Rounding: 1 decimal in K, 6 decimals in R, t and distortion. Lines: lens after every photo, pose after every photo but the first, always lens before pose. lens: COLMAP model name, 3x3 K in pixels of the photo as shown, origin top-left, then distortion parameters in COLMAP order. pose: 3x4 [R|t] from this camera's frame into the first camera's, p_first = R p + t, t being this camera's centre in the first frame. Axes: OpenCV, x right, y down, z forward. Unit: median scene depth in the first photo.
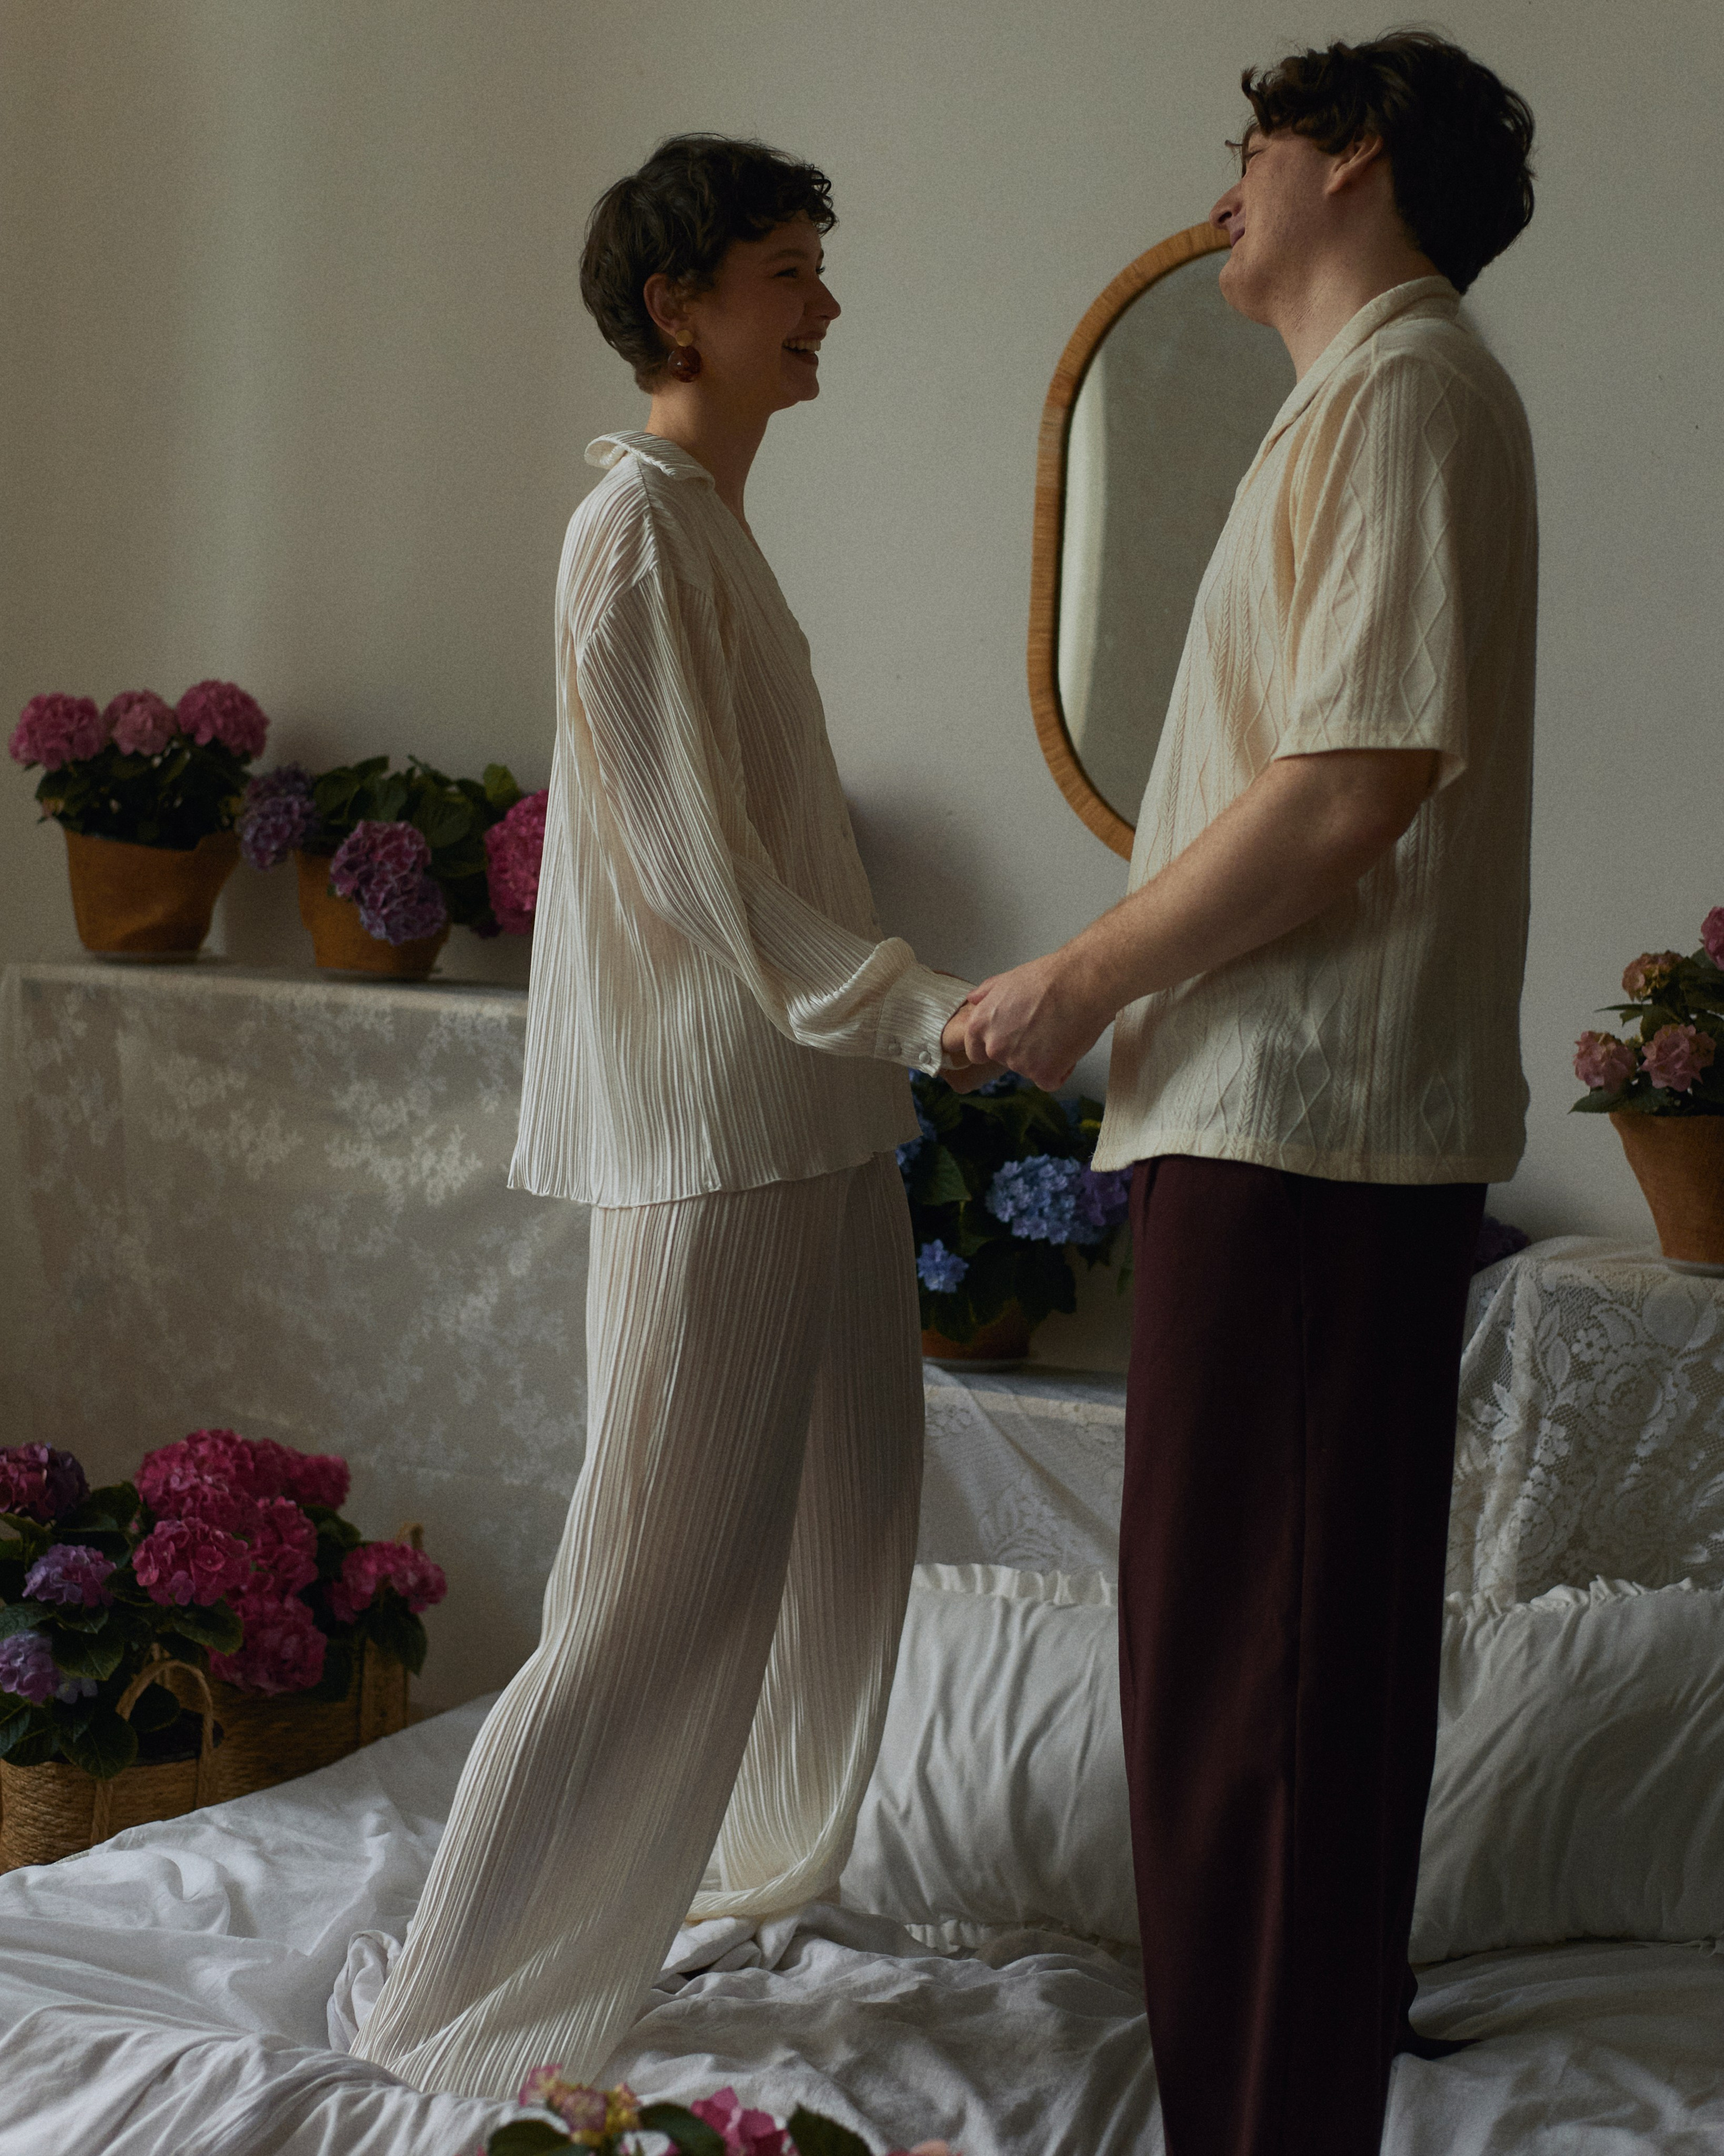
lens RADIAL K [[3815.3, 0, 782.8], [0, 3815.3, 1047.0], [0, 0, 1]] dist [0.032597, 0.000000]
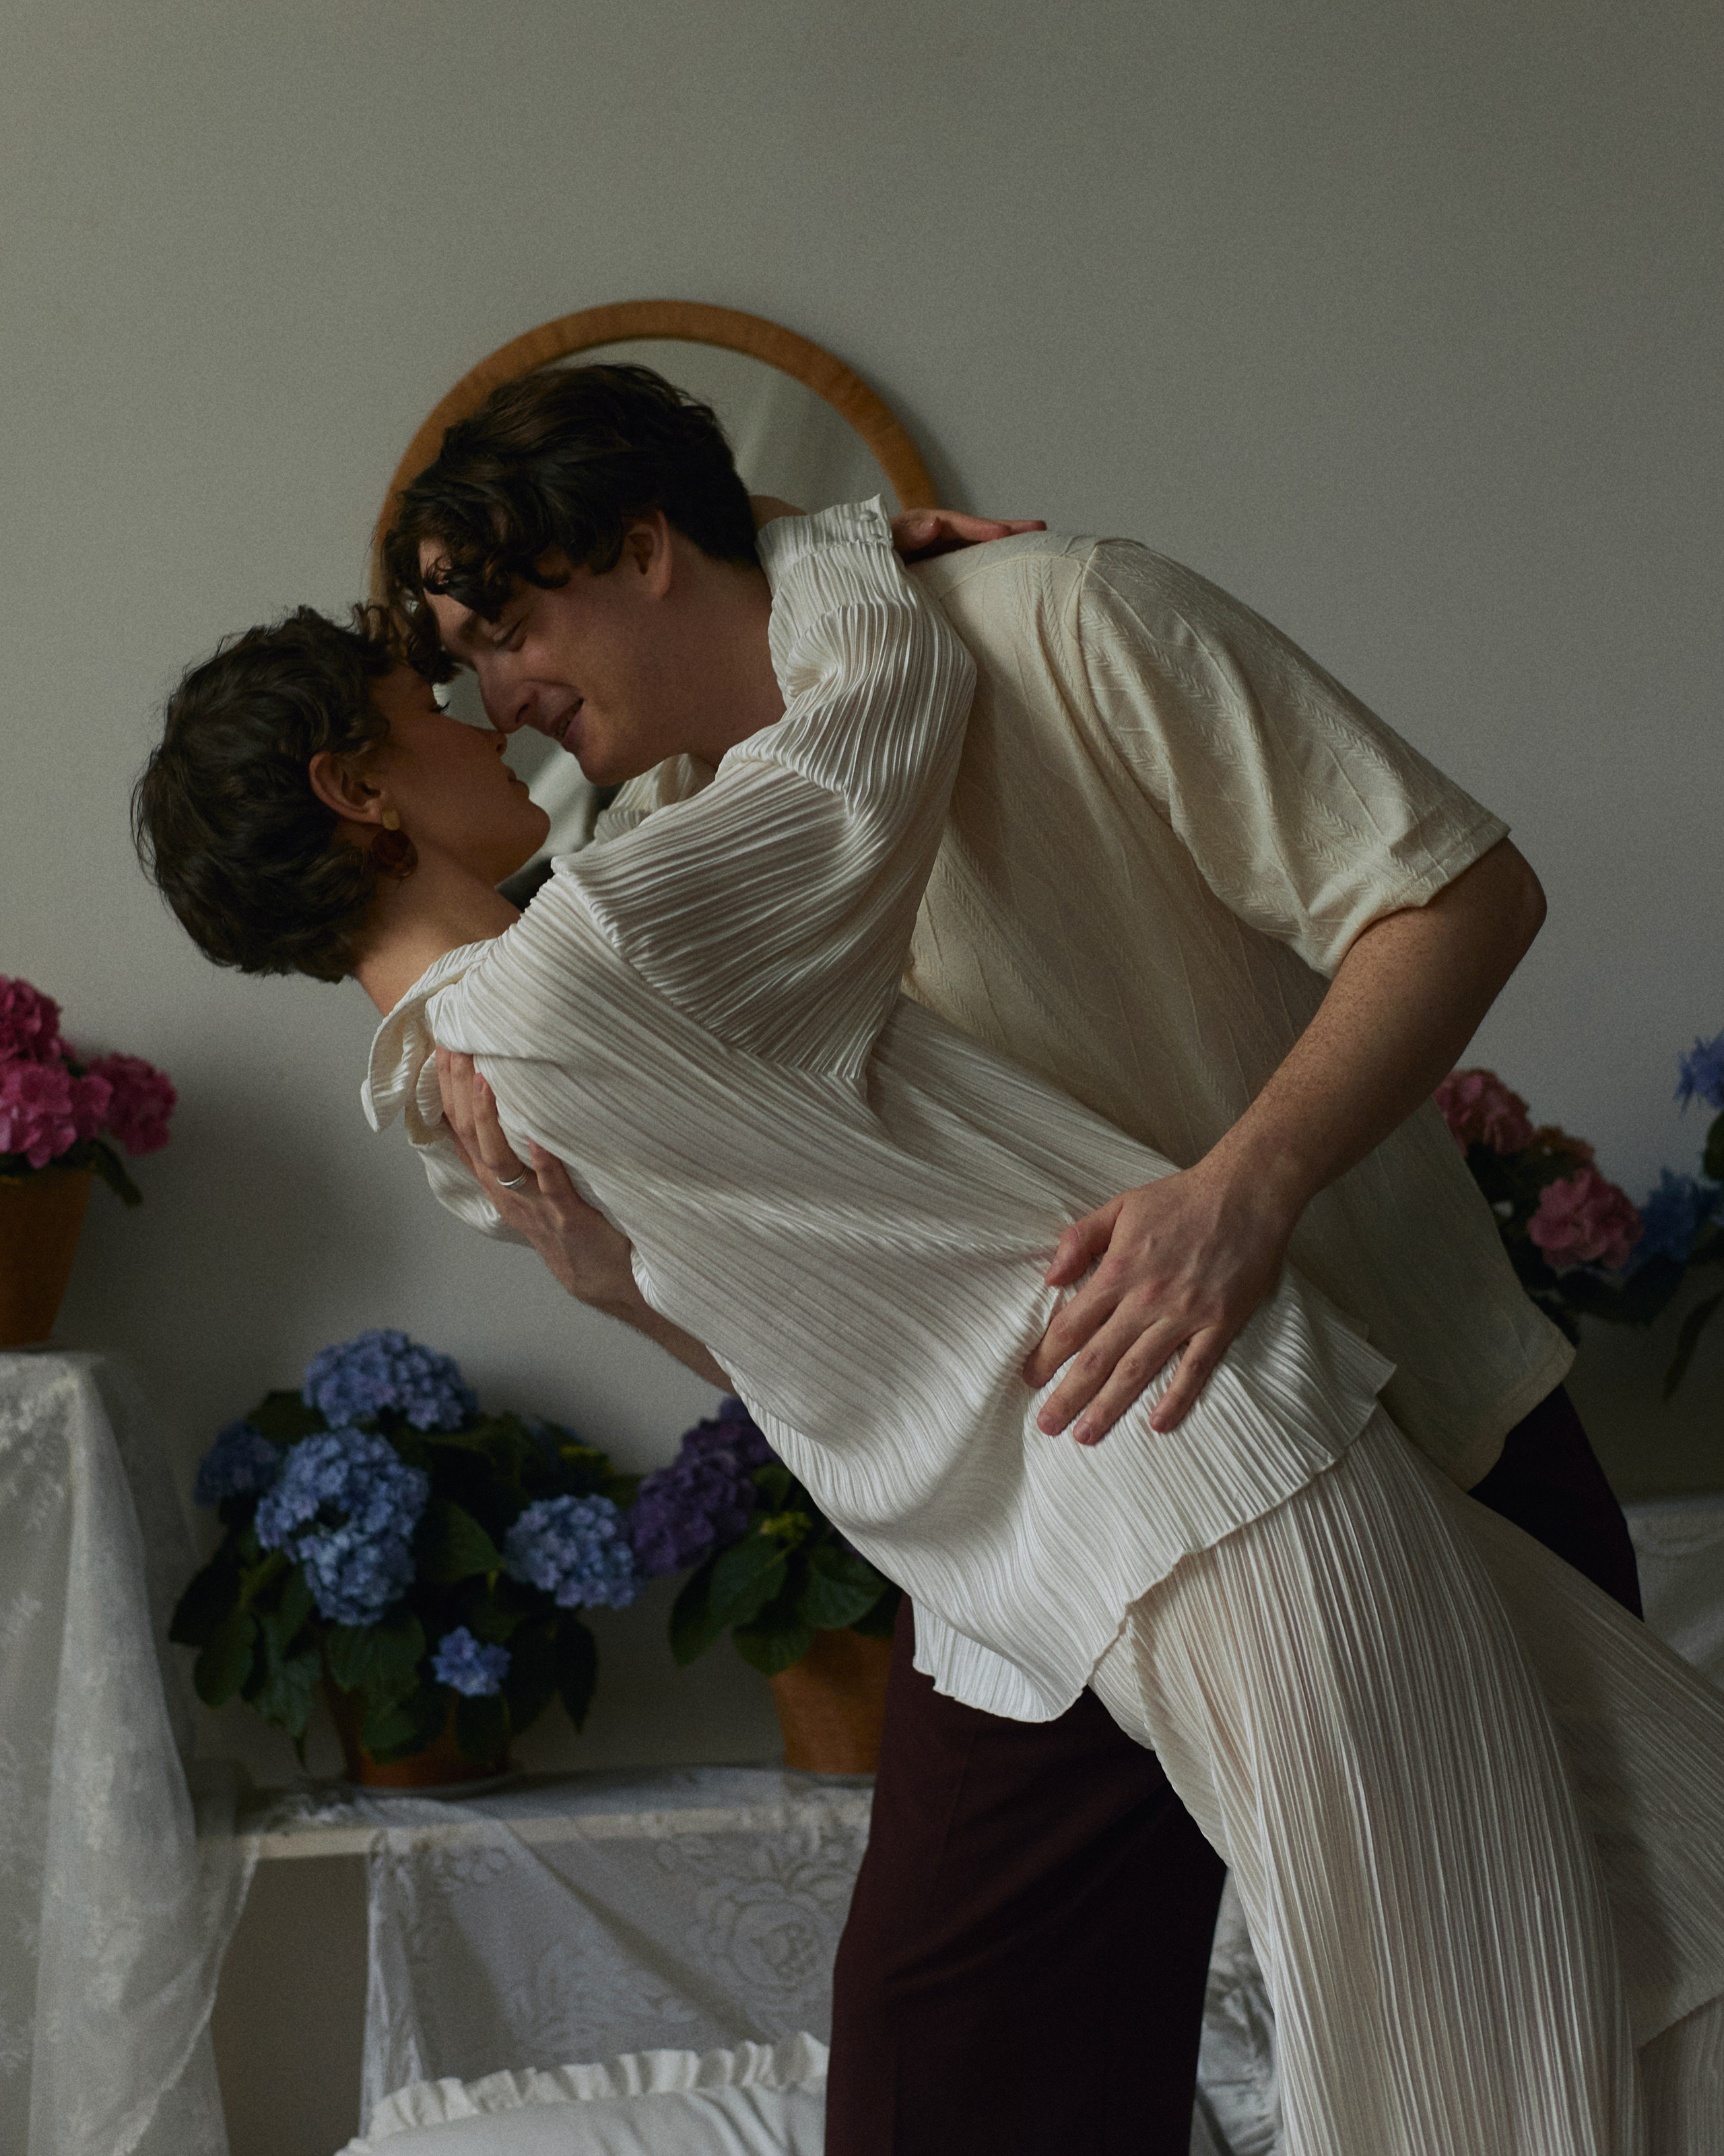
lens RADIAL K [[3815.3, 0, 847.6], [0, 3815.3, 1107.8], [0, 0, 1]] dist [0.032597, 0.000000]
pose [[0.849601, -0.080099, 0.521309, -0.278540], [0.115657, 0.992638, -0.035974, -0.015235], [-0.514589, 0.090857, 0.852609, 0.310172]]
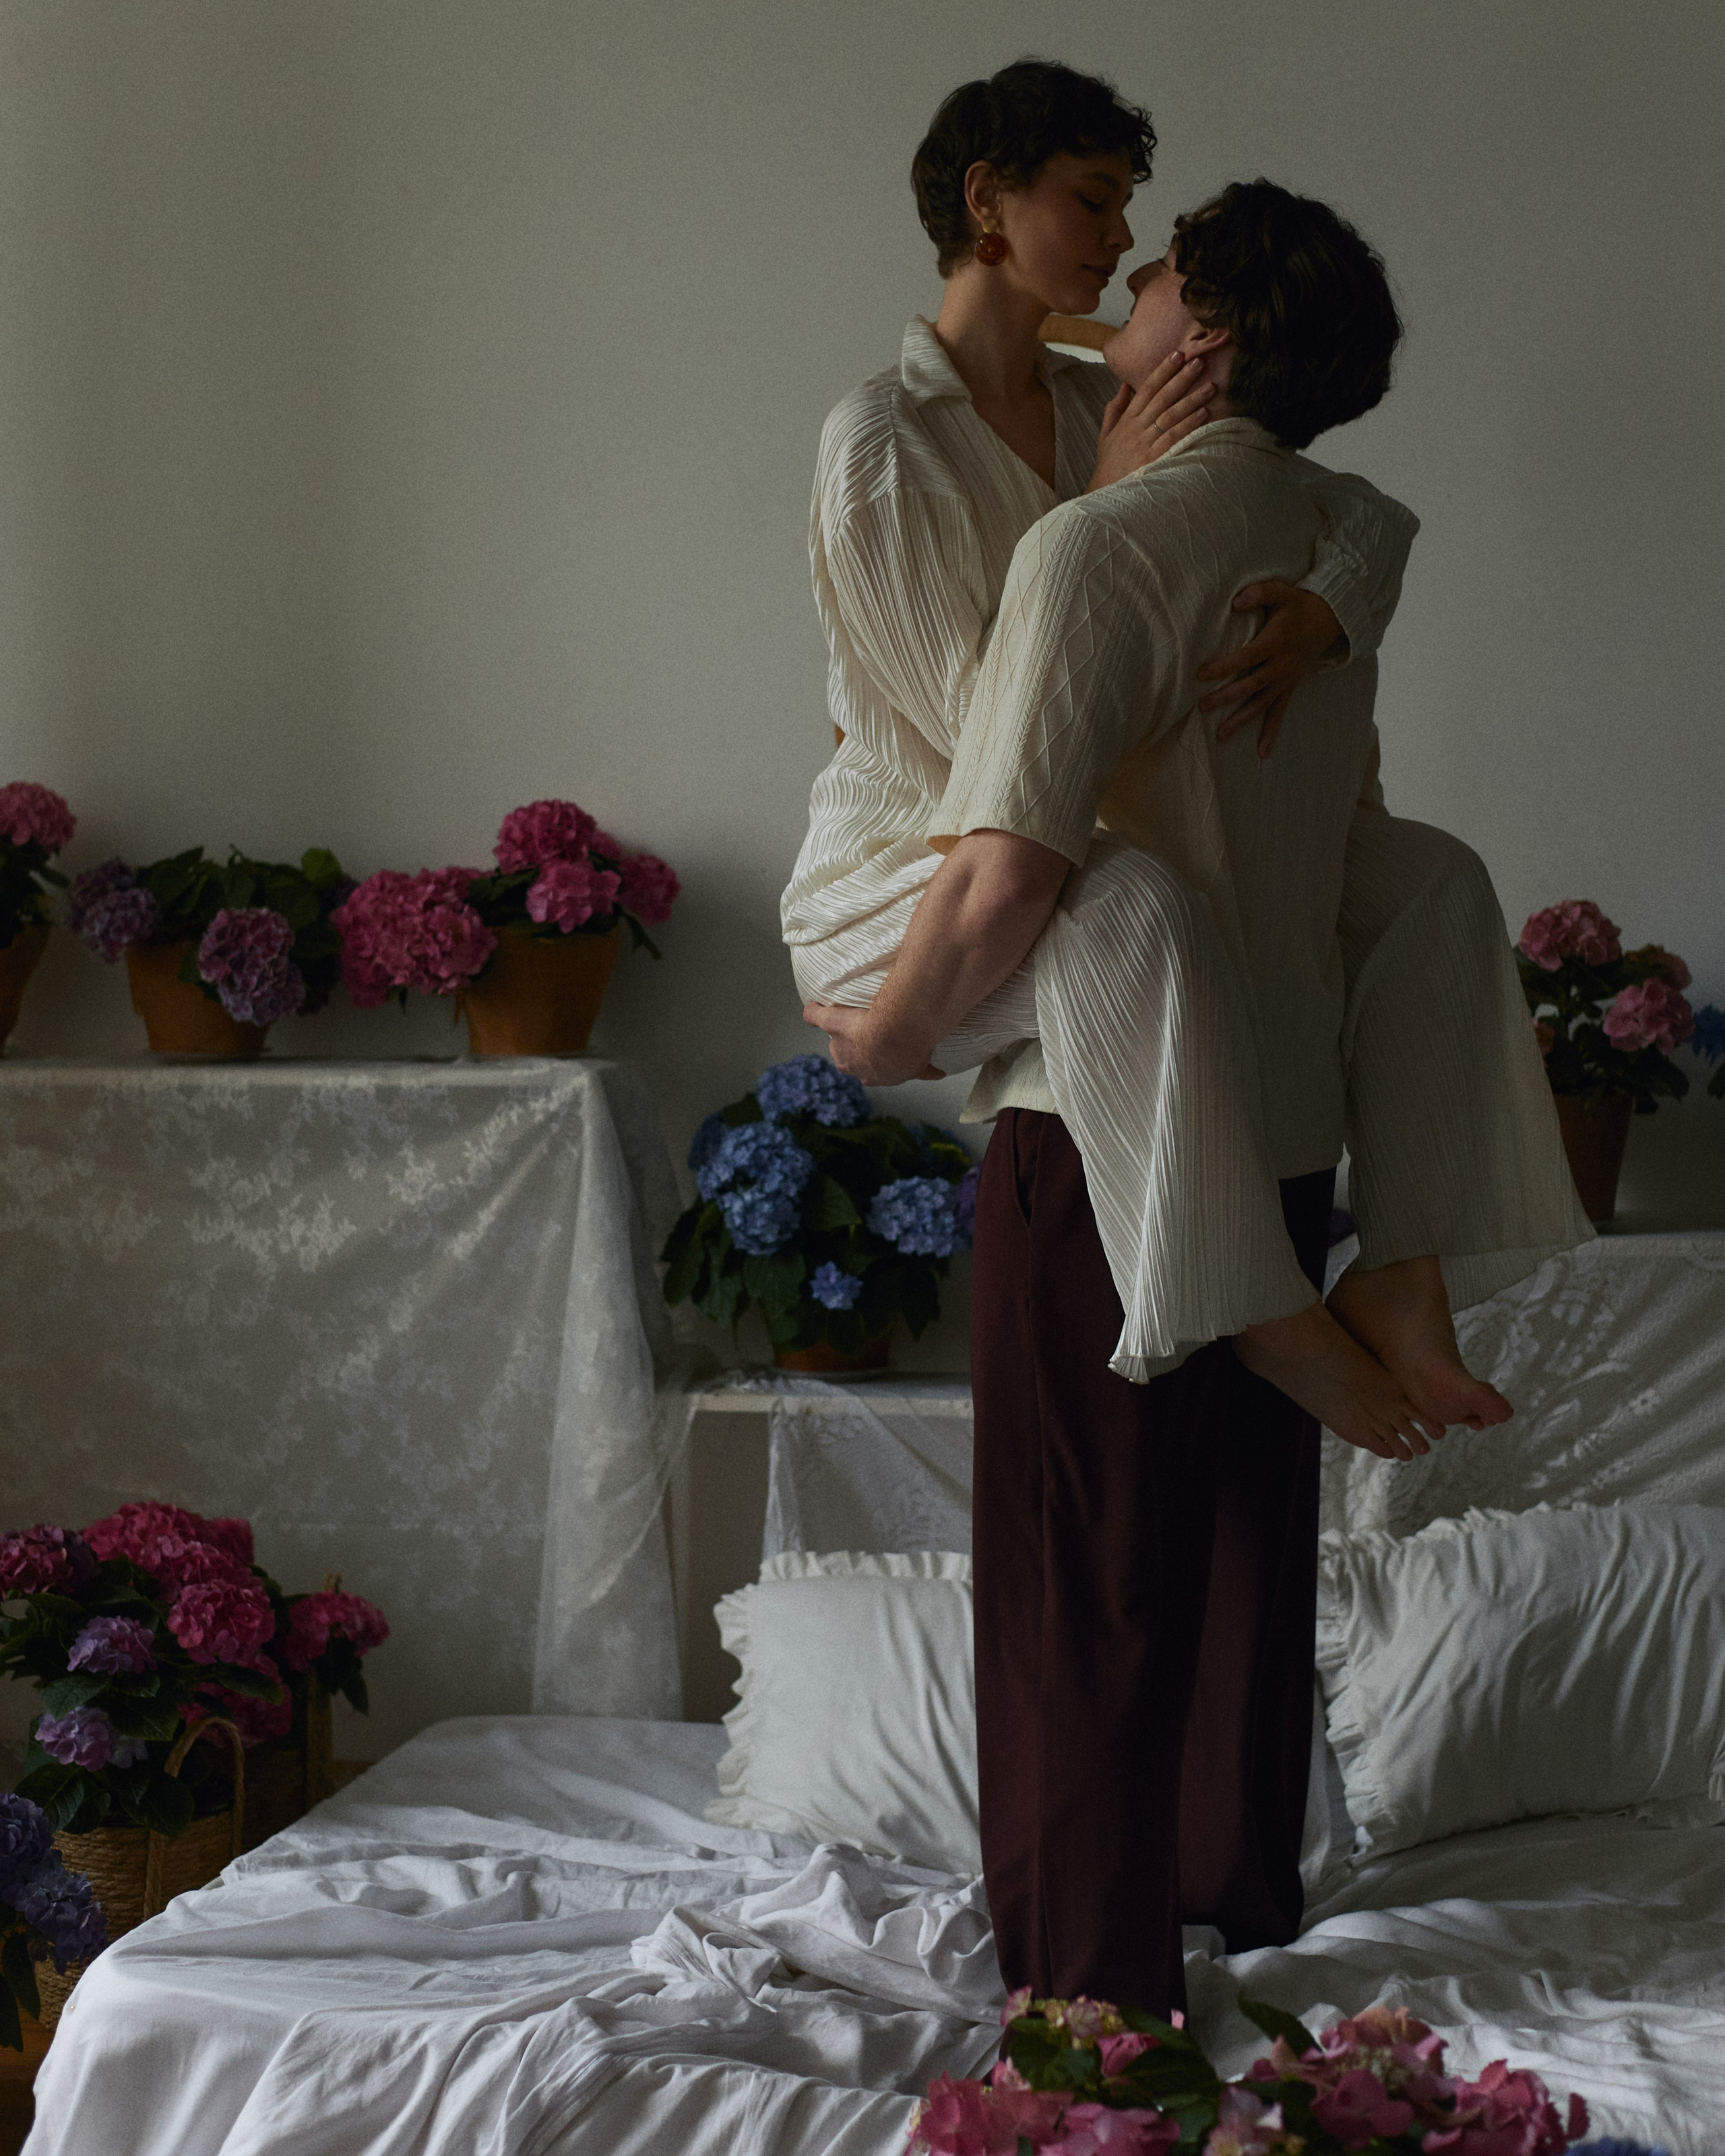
lens RADIAL K [[3815.8, 0, 815.5], [0, 3815.8, 1052.9], [0, 0, 1]] dist [0.032597, 0.000000]
pose [[0.968310, -0.066471, 0.240744, -0.221117], [0.069264, 0.997593, -0.003148, -0.005834], [-0.239955, 0.019723, 0.970584, -0.055368]]
